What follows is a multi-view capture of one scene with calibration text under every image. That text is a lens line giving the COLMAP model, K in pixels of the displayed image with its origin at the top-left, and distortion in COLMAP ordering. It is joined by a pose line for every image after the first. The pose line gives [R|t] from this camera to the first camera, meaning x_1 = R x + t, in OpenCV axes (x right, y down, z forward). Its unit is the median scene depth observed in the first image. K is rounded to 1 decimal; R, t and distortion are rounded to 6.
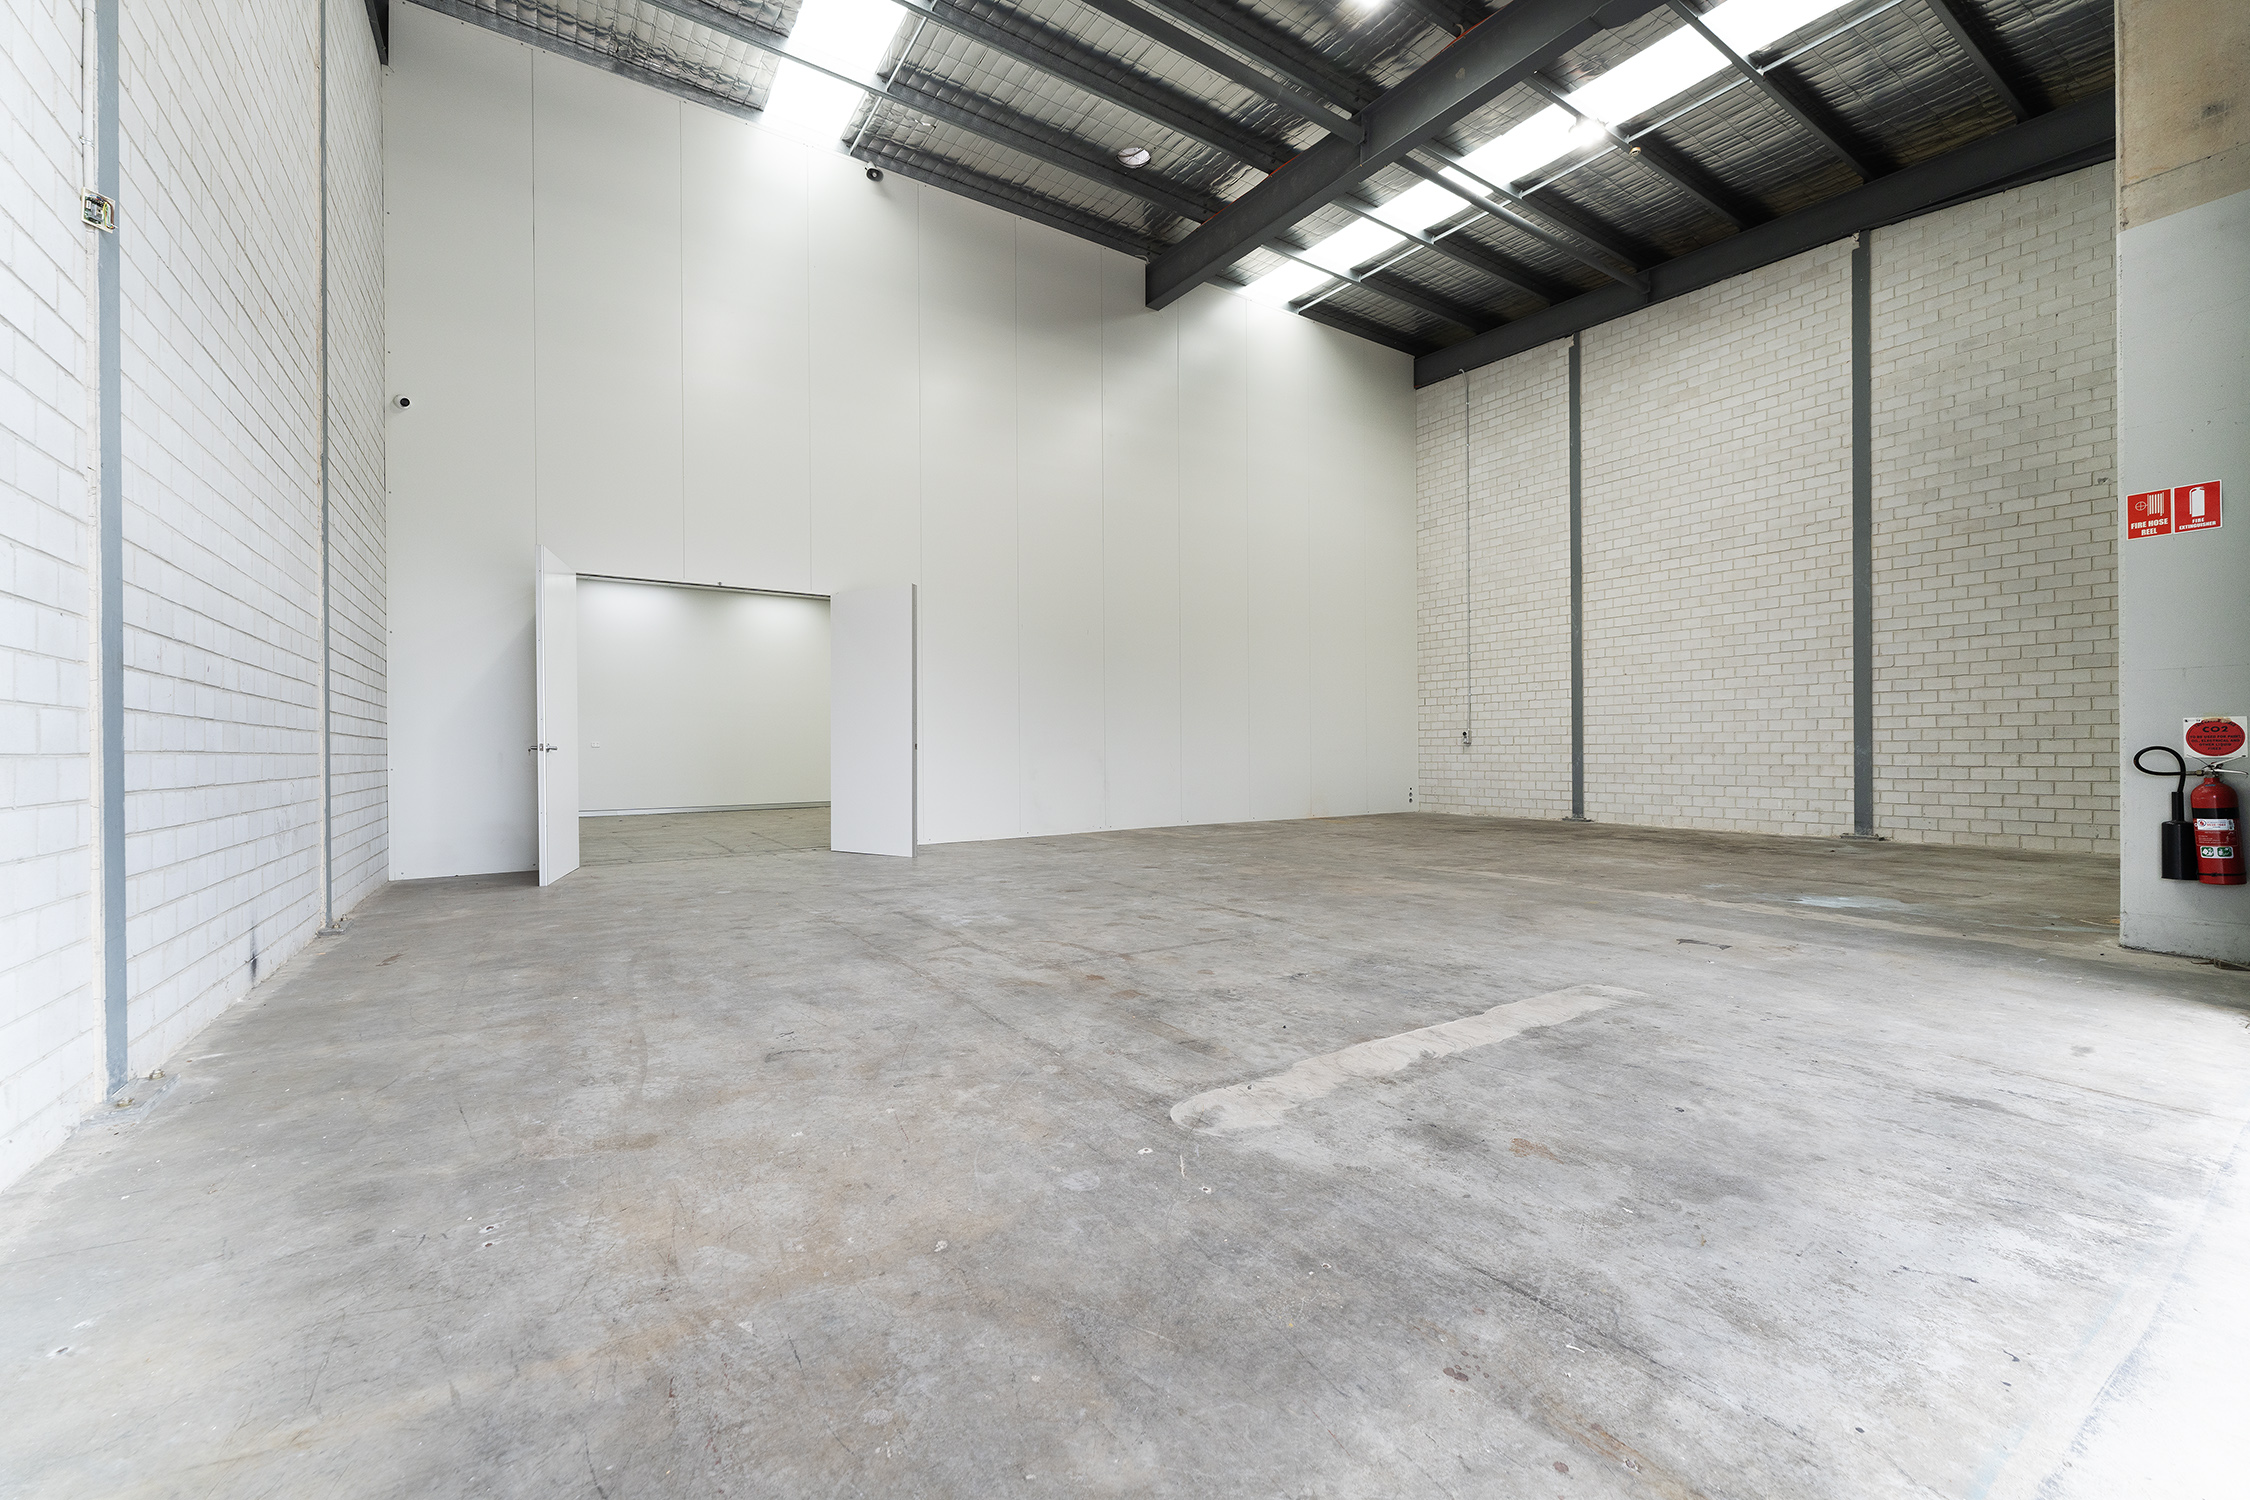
lens RADIAL K [[903.9, 0, 1124.5], [0, 903.9, 735.1], [0, 0, 1]] dist [-0.000193, -0.000023]
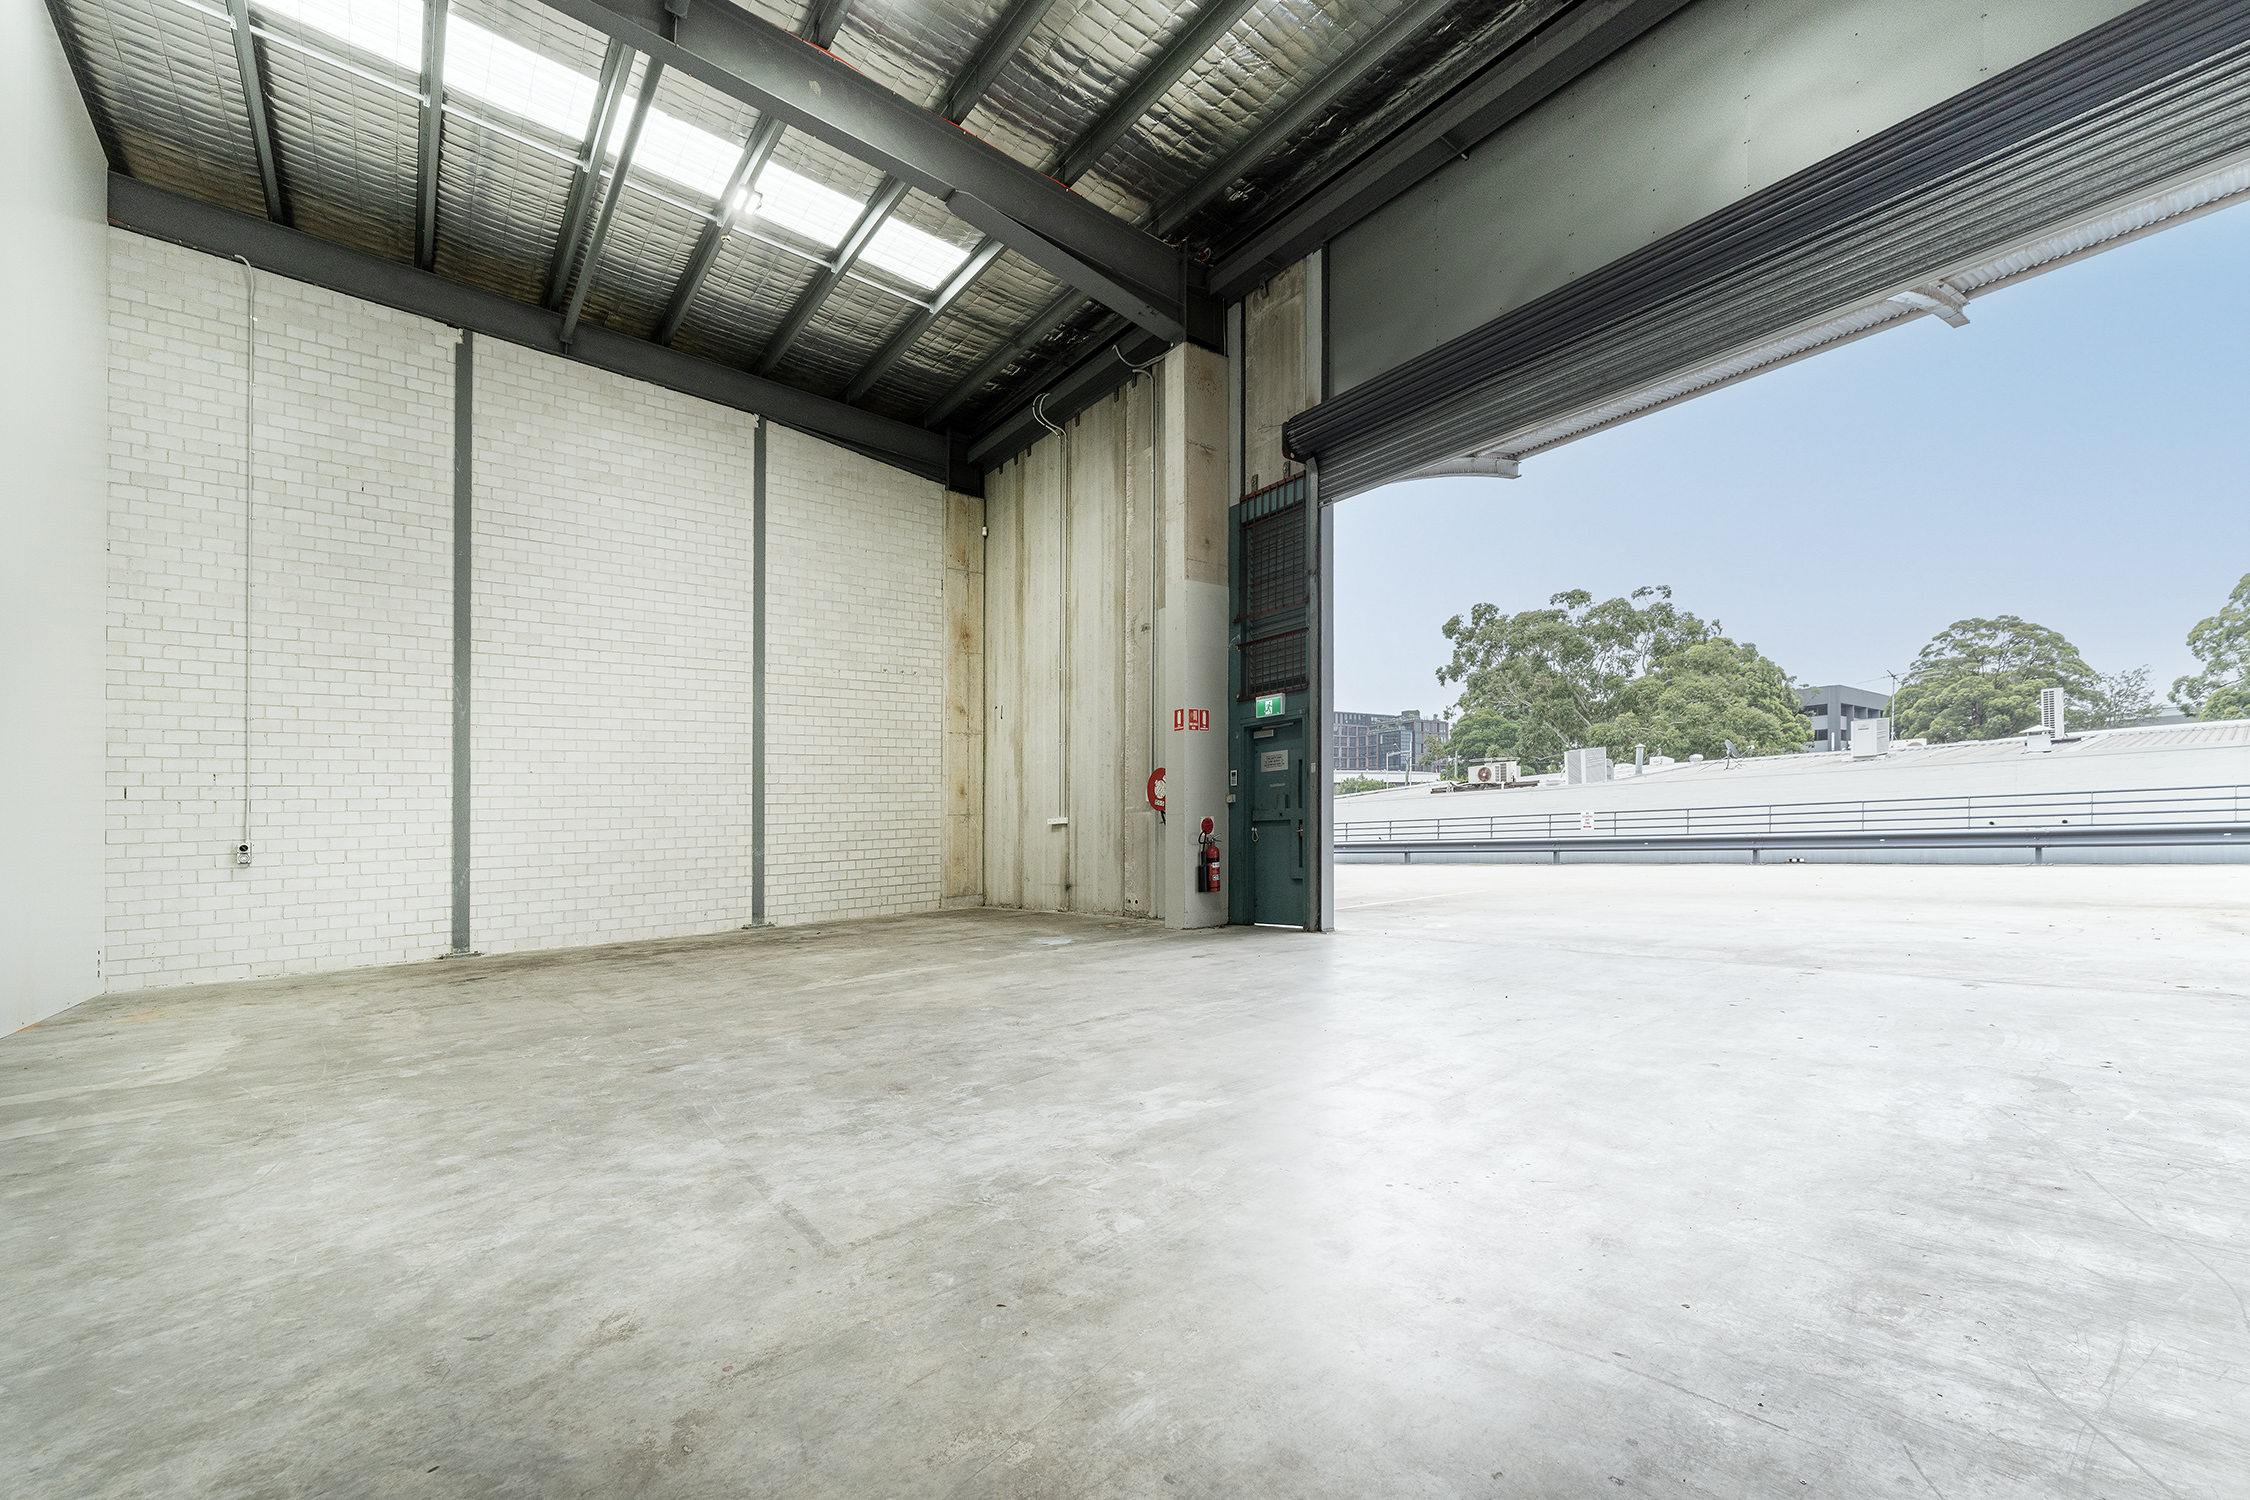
lens RADIAL K [[903.9, 0, 1147.6], [0, 903.9, 819.2], [0, 0, 1]] dist [-0.000193, -0.000023]
pose [[-0.105263, 0.005221, 0.994431, -0.358186], [0.011398, 0.999927, -0.004044, -0.014220], [-0.994379, 0.010909, -0.105315, 0.537975]]
